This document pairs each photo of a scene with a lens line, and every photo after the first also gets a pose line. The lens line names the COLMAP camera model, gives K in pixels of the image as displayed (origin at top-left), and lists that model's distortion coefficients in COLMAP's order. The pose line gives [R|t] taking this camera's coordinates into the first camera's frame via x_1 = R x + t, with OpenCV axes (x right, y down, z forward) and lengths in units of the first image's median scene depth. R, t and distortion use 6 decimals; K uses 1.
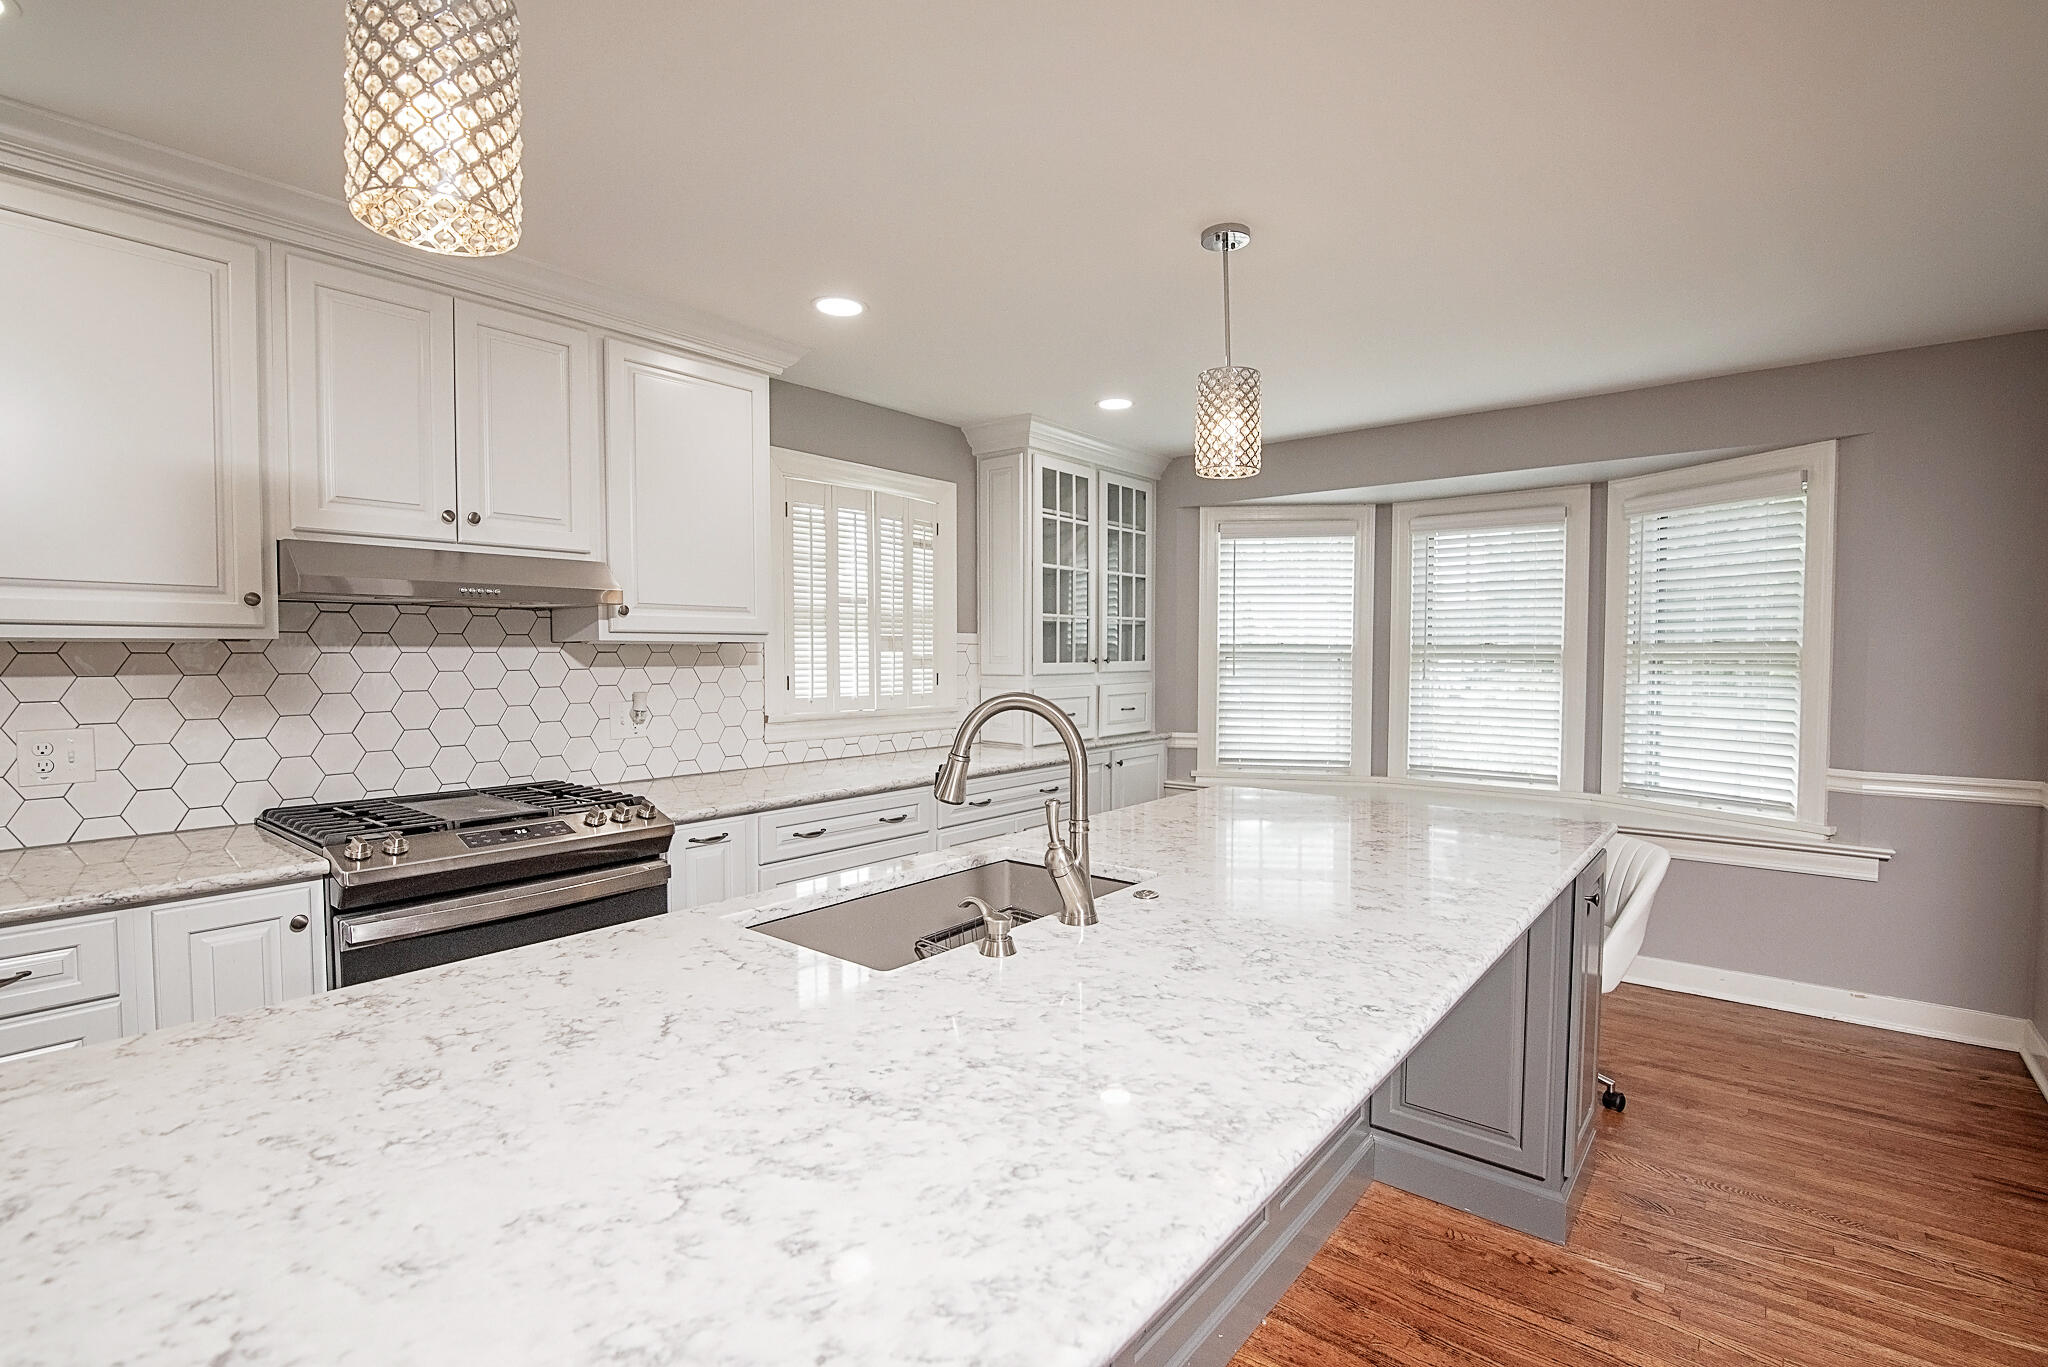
lens RADIAL K [[943.2, 0, 1024.0], [0, 943.2, 683.5], [0, 0, 1]] dist [-0.020826, -0.000225]
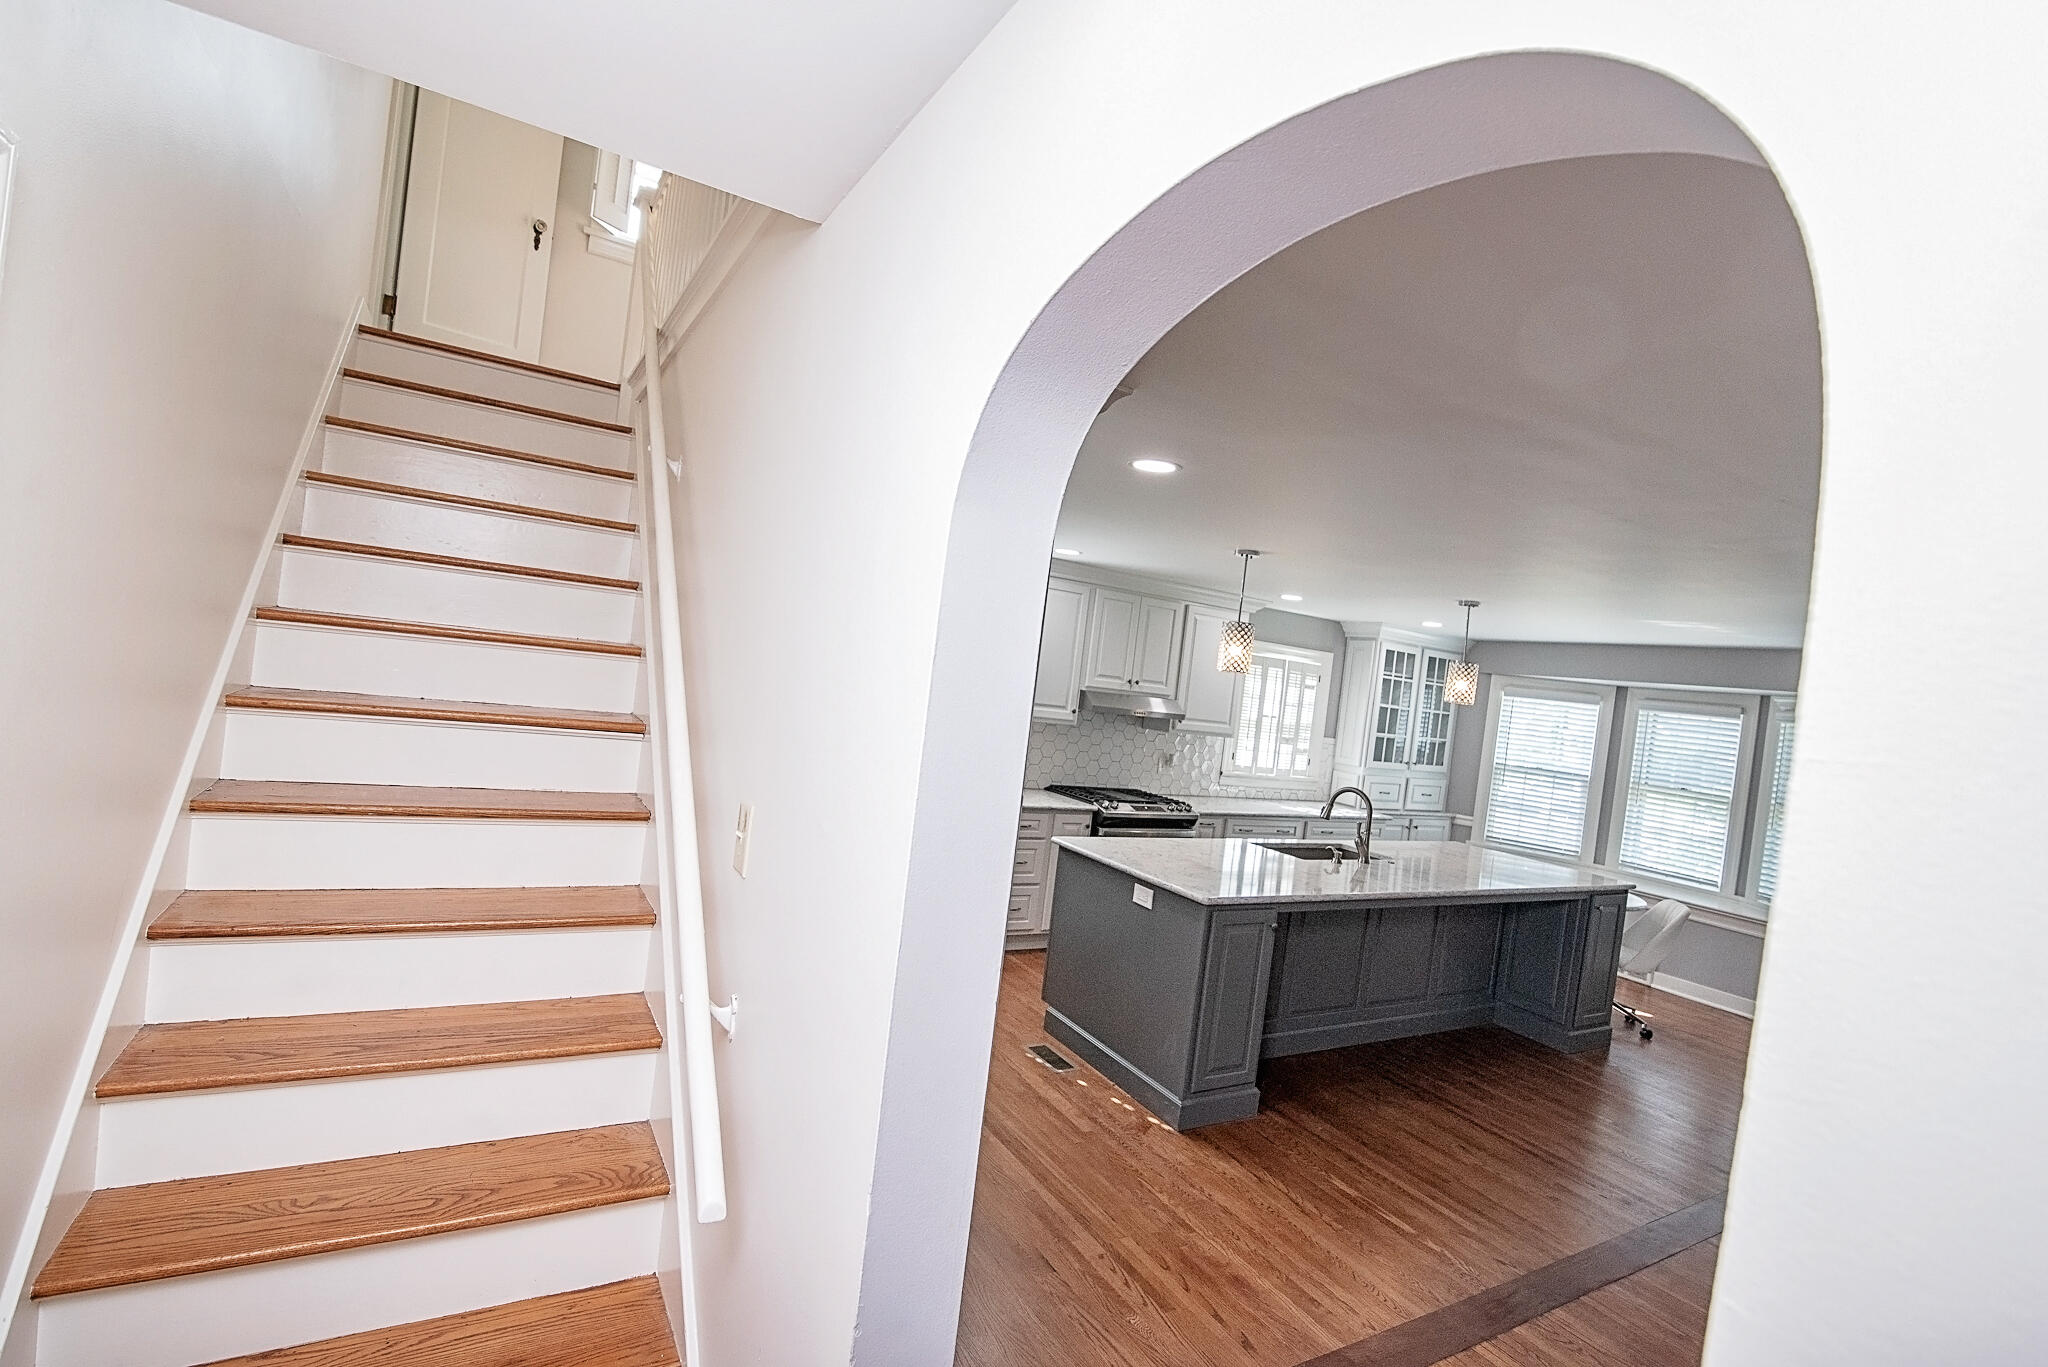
lens RADIAL K [[943.2, 0, 1024.0], [0, 943.2, 683.5], [0, 0, 1]] dist [-0.020826, -0.000225]
pose [[0.930081, 0.113003, -0.349541, 0.012056], [-0.127855, 0.991599, -0.019631, -0.050385], [0.344386, 0.062949, 0.936715, -0.888767]]
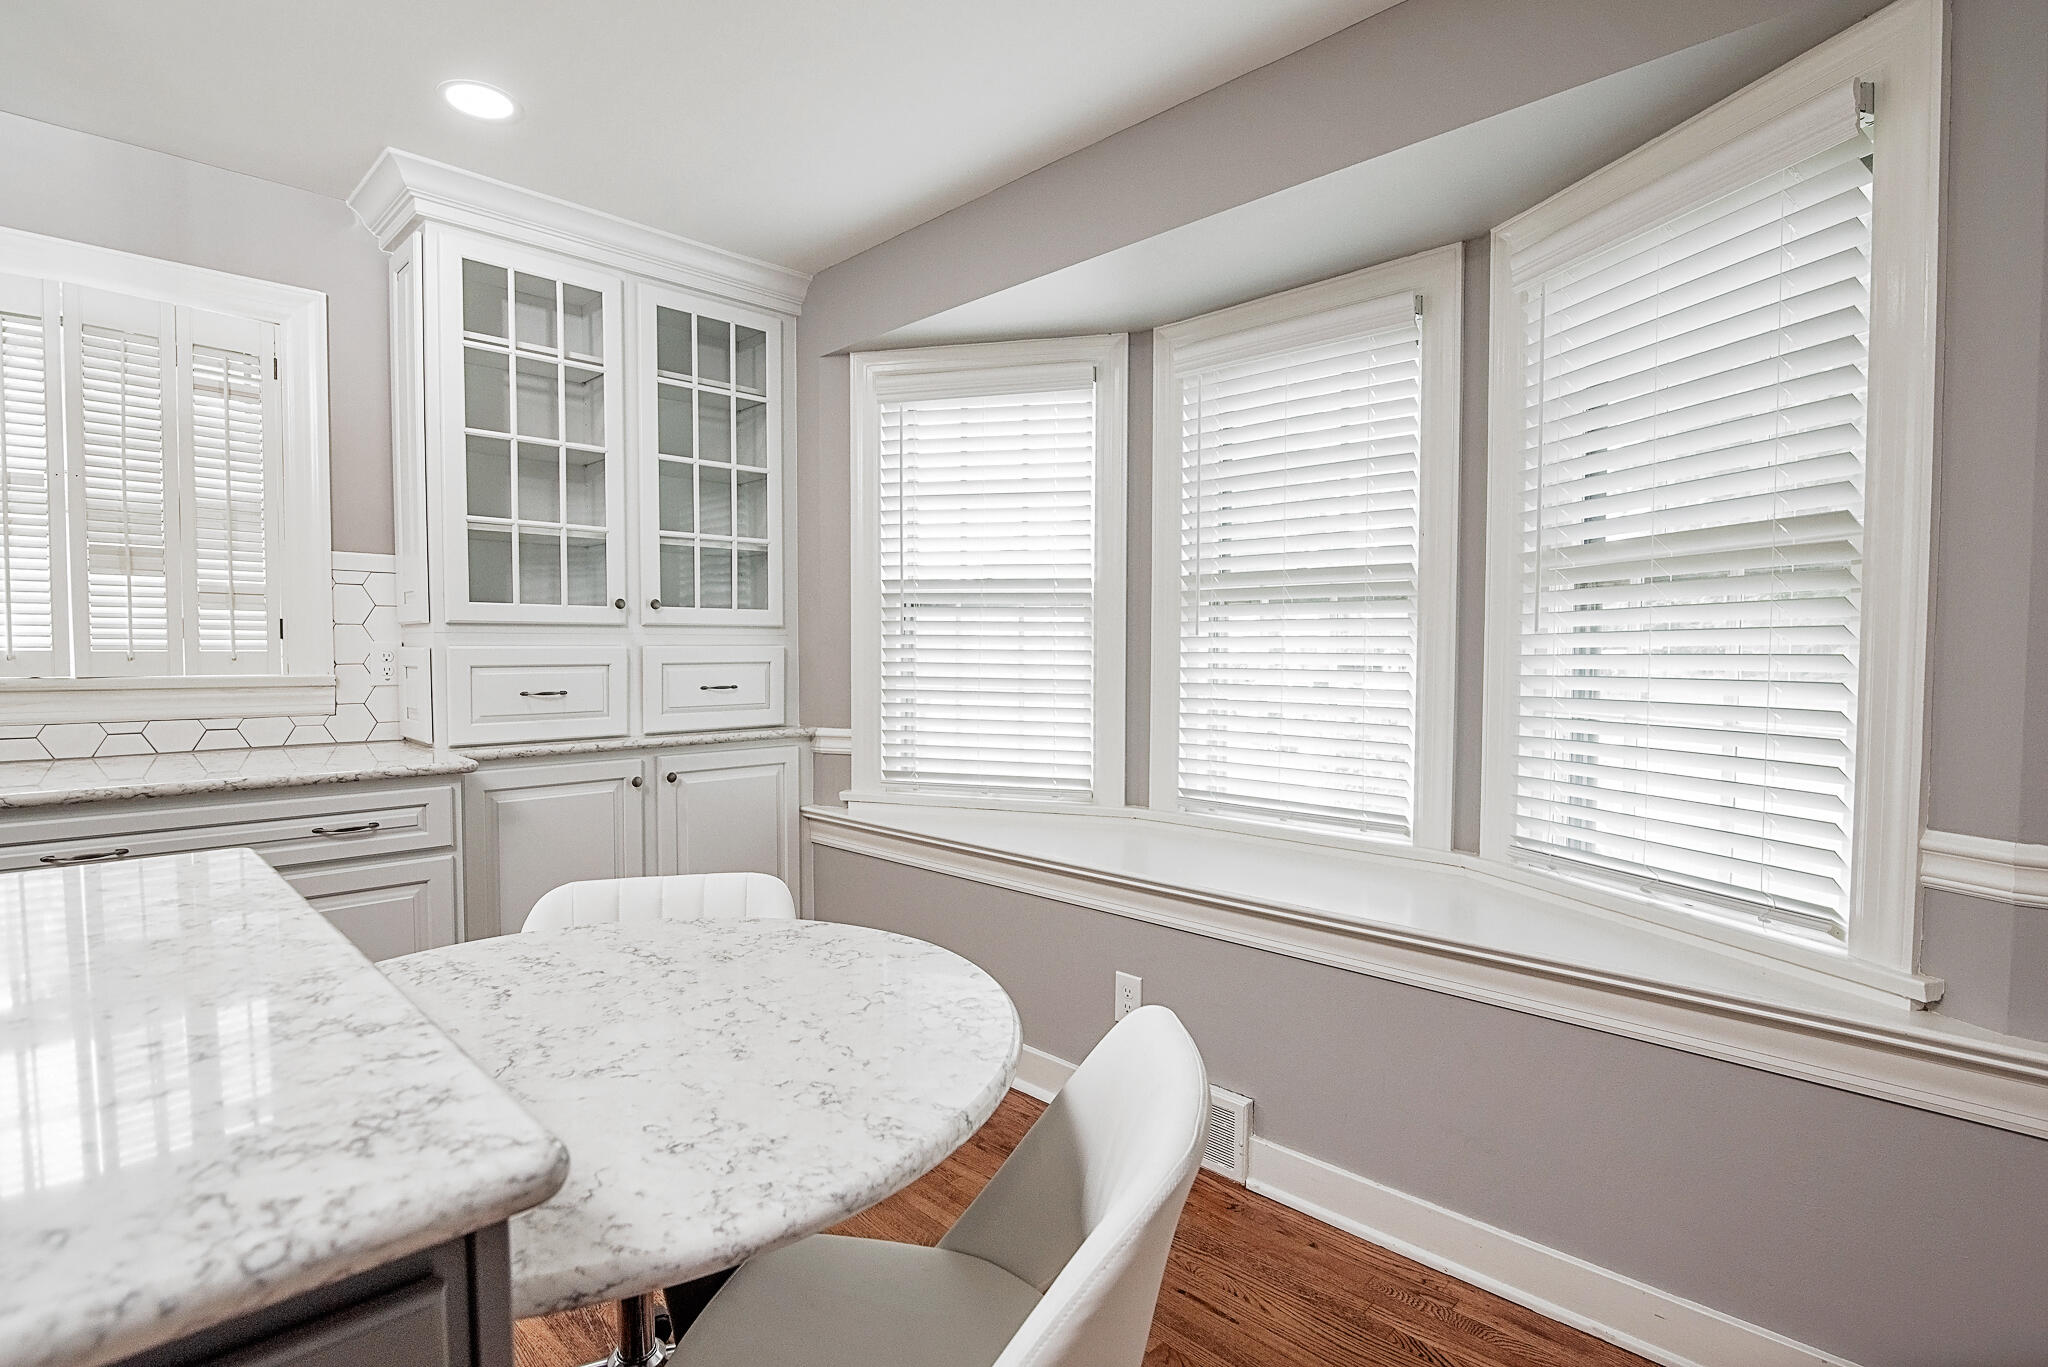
lens RADIAL K [[1017.0, 0, 1024.0], [0, 1017.0, 683.5], [0, 0, 1]] dist [-0.002824, -0.000431]
pose [[0.994710, 0.006348, -0.102529, 0.443113], [-0.005909, 0.999972, 0.004586, 0.024406], [0.102555, -0.003956, 0.994719, 0.445836]]
